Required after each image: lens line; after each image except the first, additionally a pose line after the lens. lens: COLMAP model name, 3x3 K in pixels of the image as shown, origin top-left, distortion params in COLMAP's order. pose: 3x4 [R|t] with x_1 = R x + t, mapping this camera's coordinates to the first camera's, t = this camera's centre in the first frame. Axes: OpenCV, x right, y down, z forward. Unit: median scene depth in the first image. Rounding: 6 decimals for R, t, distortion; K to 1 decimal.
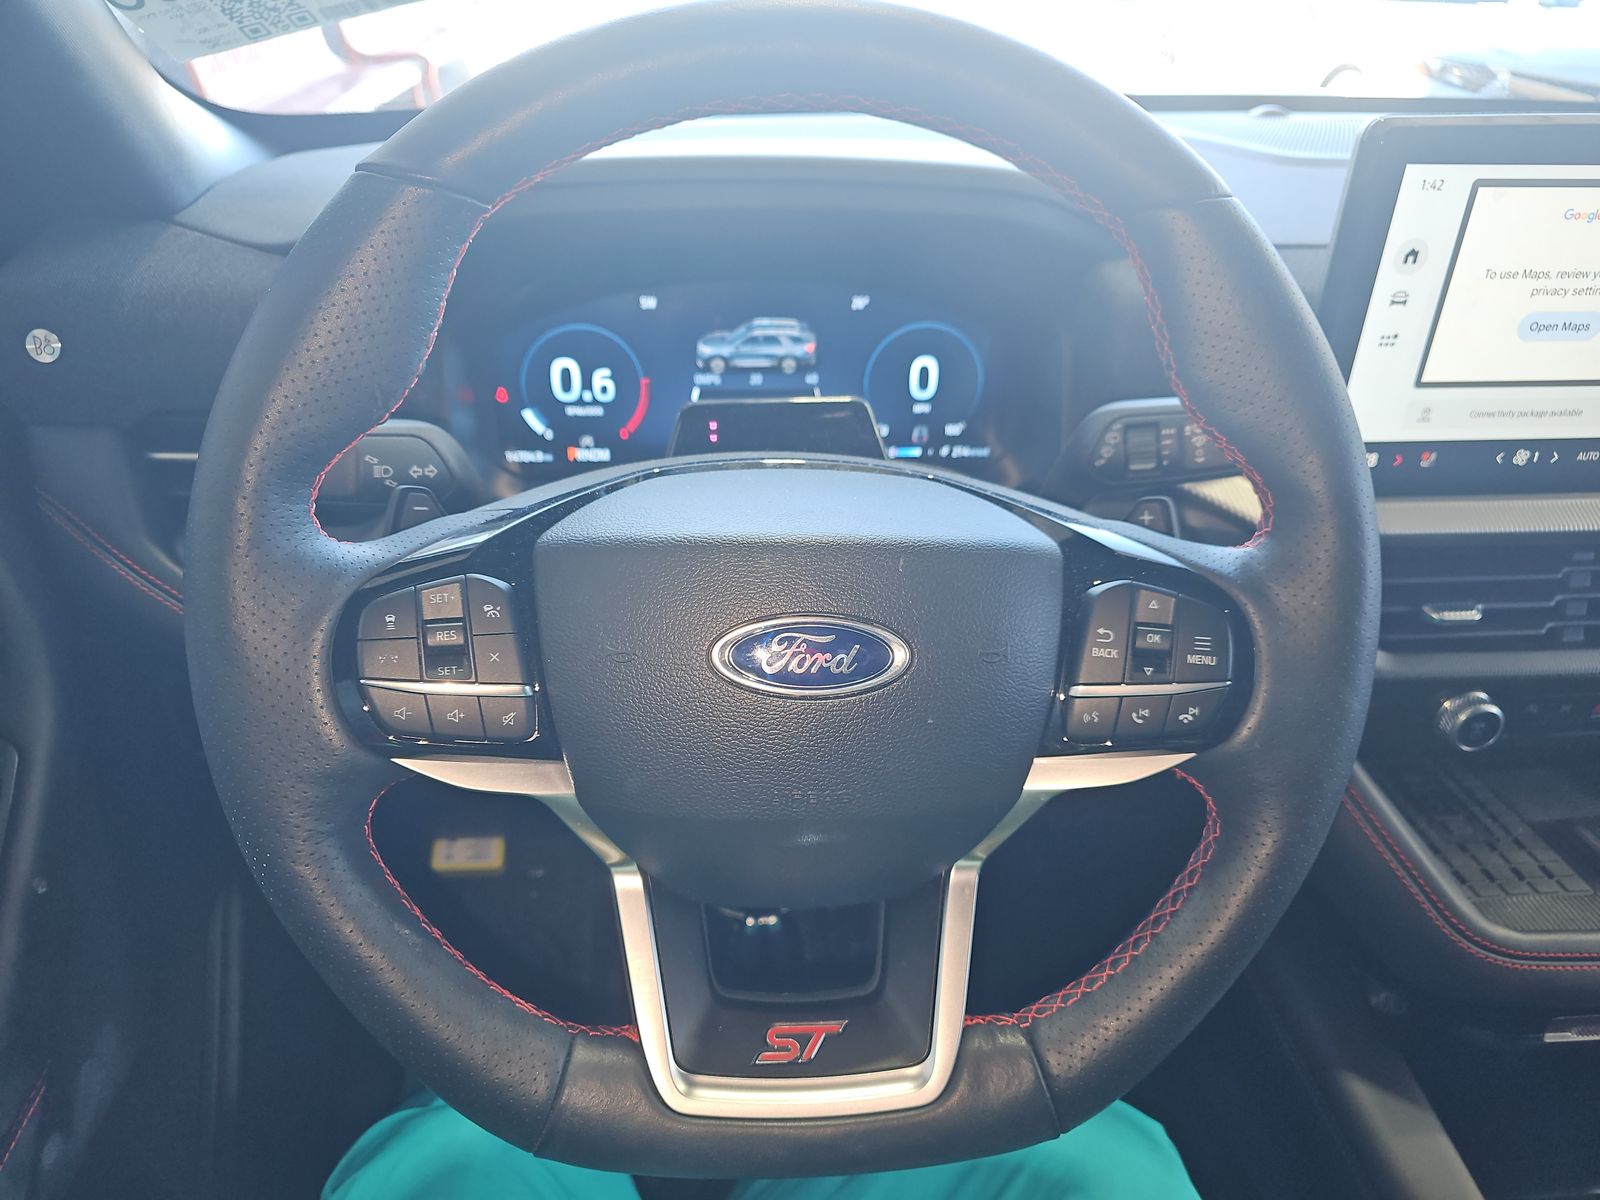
lens RADIAL K [[1094.8, 0, 800.0], [0, 1094.8, 600.0], [0, 0, 1]] dist [0.054428, -0.057838]
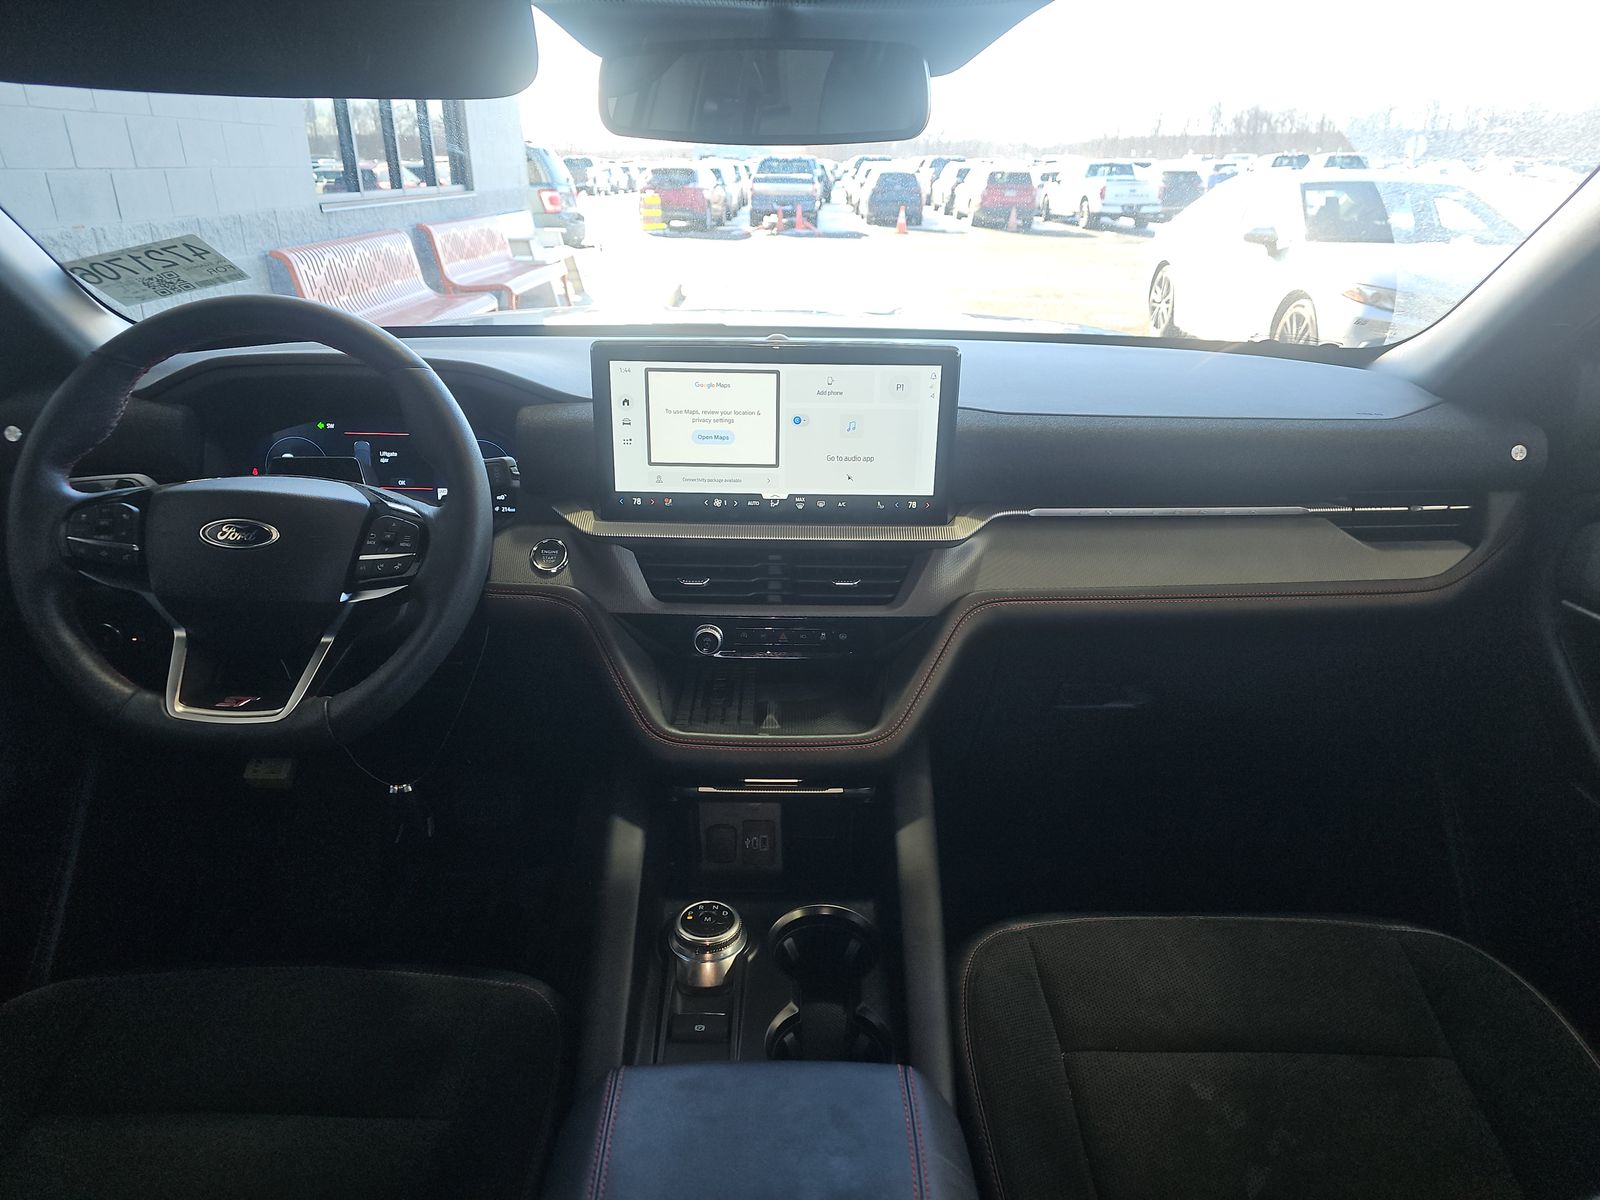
lens RADIAL K [[1044.6, 0, 800.0], [0, 1044.6, 600.0], [0, 0, 1]] dist [0.001725, -0.000812]
pose [[0.998352, 0.025170, -0.051580, 0.958137], [-0.033327, 0.985905, -0.163951, 0.371469], [0.046727, 0.165399, 0.985119, -0.875512]]
